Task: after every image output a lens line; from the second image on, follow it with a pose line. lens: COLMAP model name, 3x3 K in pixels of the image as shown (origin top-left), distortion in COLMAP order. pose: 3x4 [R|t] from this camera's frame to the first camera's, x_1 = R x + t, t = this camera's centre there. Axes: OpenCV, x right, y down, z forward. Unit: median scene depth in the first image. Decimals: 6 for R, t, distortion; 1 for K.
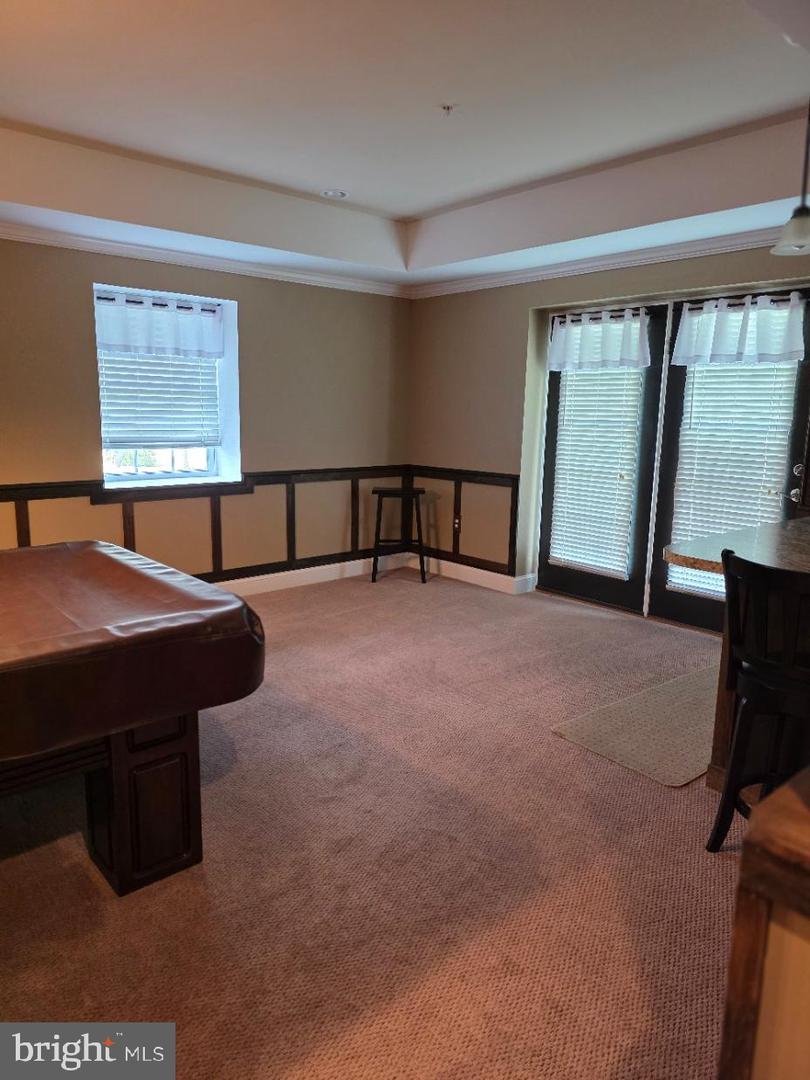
lens RADIAL K [[732.3, 0, 399.1], [0, 732.3, 540.9], [0, 0, 1]] dist [0.075234, -0.070675]
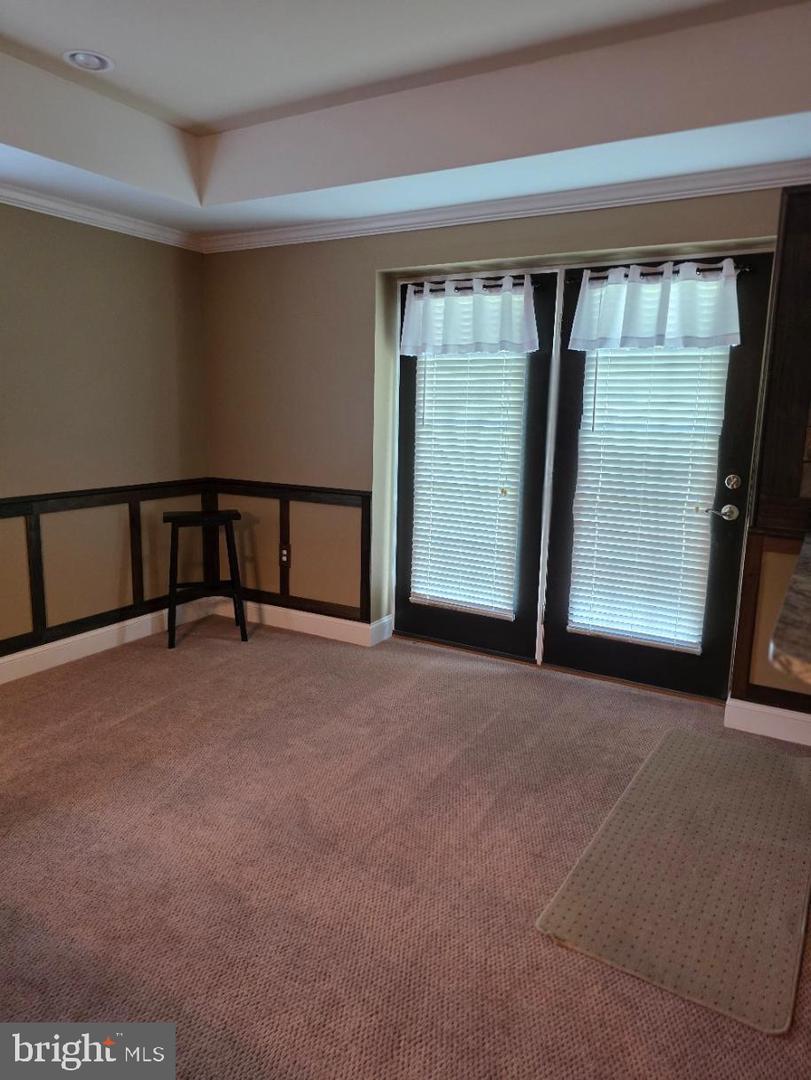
lens RADIAL K [[732.3, 0, 409.4], [0, 732.3, 533.2], [0, 0, 1]] dist [0.075234, -0.070675]
pose [[0.945131, -0.052903, 0.322381, -0.047694], [0.054225, 0.998517, 0.004885, -0.050367], [-0.322161, 0.012864, 0.946598, 0.282625]]
